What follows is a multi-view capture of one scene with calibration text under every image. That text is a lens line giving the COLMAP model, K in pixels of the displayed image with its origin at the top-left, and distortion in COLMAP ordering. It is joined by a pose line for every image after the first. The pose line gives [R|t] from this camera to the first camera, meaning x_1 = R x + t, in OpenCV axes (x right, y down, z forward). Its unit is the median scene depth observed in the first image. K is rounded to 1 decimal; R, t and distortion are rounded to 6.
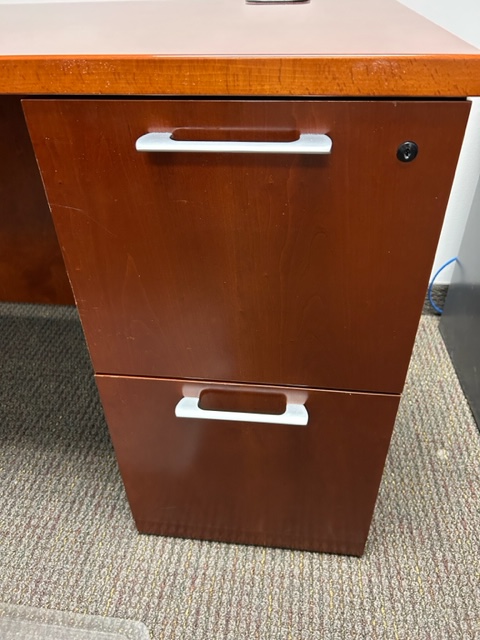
lens RADIAL K [[516.7, 0, 240.0], [0, 516.7, 320.0], [0, 0, 1]] dist [-0.000678, 0.000010]
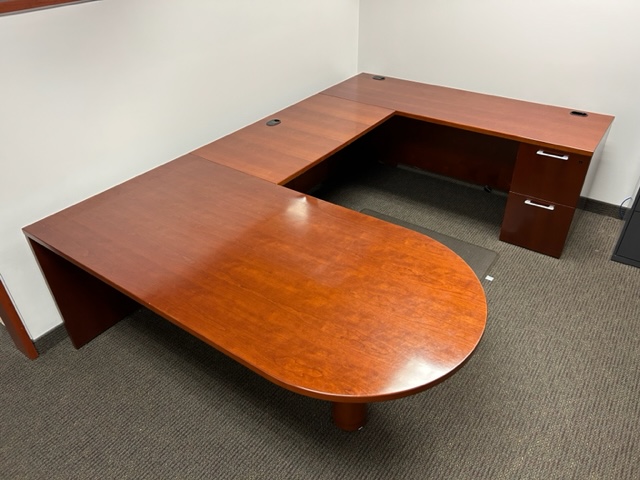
lens RADIAL K [[488.2, 0, 320.0], [0, 488.2, 240.0], [0, 0, 1]] dist [-0.001223, -0.001781]
pose [[0.874311, 0.277680, -0.398088, 0.122549], [-0.277774, 0.958848, 0.058759, 0.818692], [0.398023, 0.059205, 0.915463, -4.126634]]
